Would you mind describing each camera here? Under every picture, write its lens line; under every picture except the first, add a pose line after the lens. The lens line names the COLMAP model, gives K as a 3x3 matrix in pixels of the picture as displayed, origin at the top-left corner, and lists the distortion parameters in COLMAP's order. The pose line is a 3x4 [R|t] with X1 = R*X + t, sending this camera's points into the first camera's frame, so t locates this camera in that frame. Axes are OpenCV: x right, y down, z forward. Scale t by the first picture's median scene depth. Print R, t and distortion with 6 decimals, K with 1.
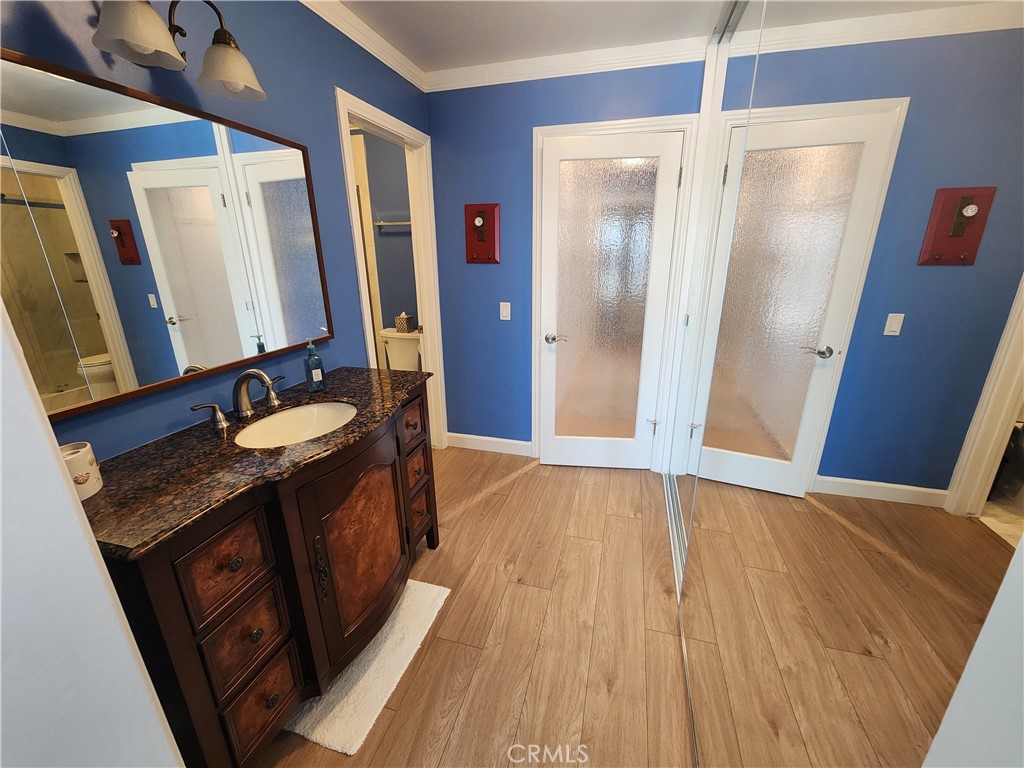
lens RADIAL K [[417.1, 0, 512.0], [0, 417.1, 384.0], [0, 0, 1]] dist [0.002073, 0.000277]
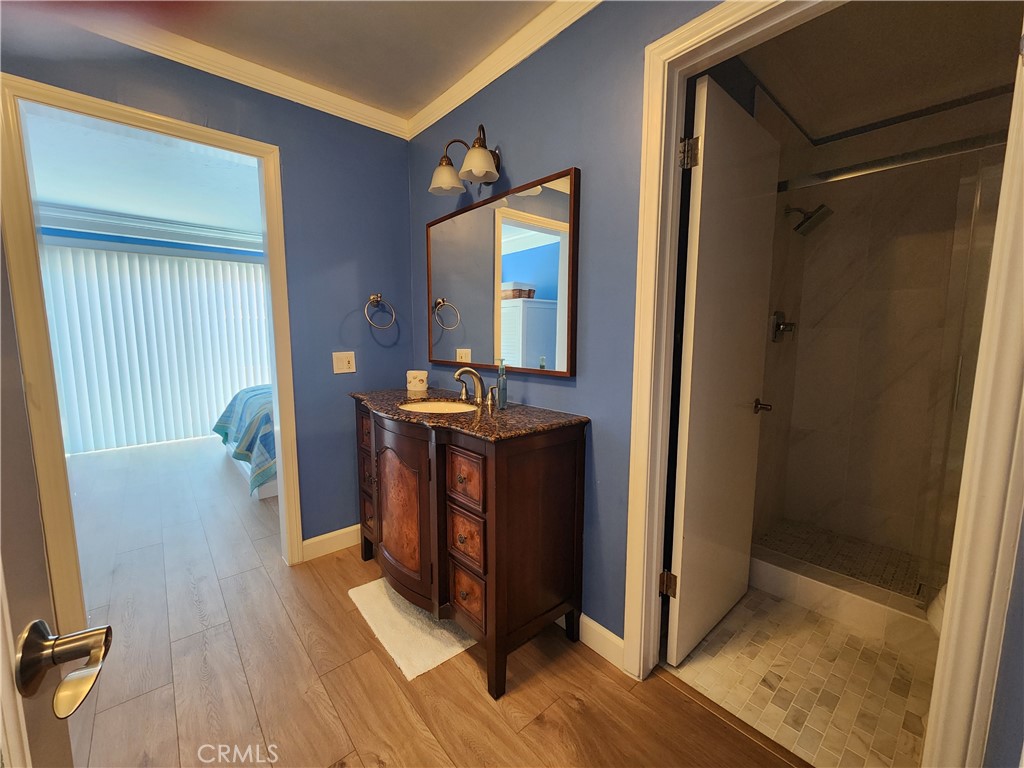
lens RADIAL K [[417.1, 0, 512.0], [0, 417.1, 384.0], [0, 0, 1]] dist [0.002073, 0.000277]
pose [[-0.547908, 0.103292, -0.830137, 0.340925], [-0.255768, 0.924143, 0.283801, -0.301141], [0.796480, 0.367819, -0.479926, 1.297082]]
